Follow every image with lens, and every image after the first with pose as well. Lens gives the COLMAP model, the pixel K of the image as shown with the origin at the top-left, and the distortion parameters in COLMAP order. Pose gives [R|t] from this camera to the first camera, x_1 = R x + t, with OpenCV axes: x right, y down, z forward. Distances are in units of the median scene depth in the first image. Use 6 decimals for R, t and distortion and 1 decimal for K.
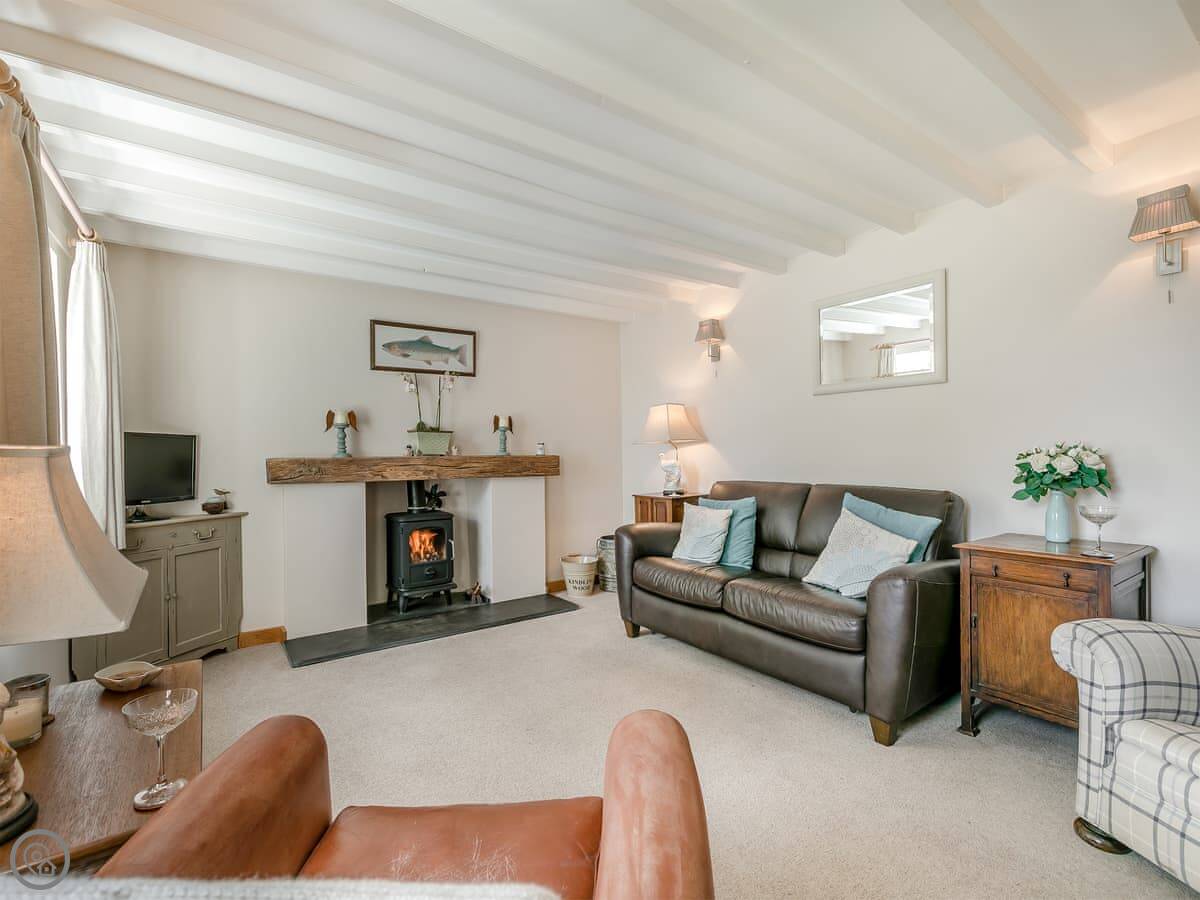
lens RADIAL K [[547.3, 0, 571.2], [0, 547.3, 453.3], [0, 0, 1]] dist [0.003152, -0.000297]
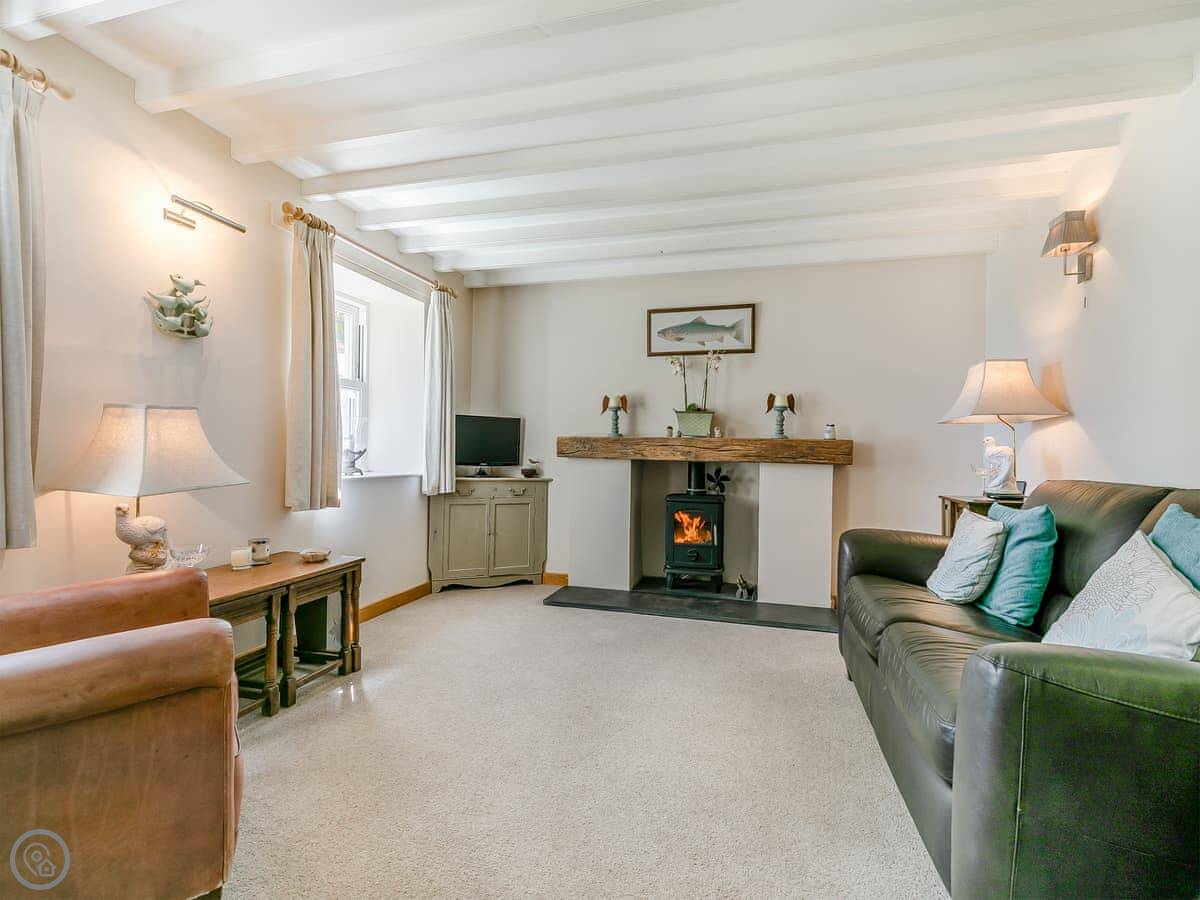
lens RADIAL K [[547.3, 0, 597.9], [0, 547.3, 451.5], [0, 0, 1]] dist [0.003152, -0.000297]
pose [[0.655051, 0.024743, -0.755179, 0.379446], [-0.024846, 0.999629, 0.011200, 0.023801], [0.755176, 0.011427, 0.655423, 0.217483]]
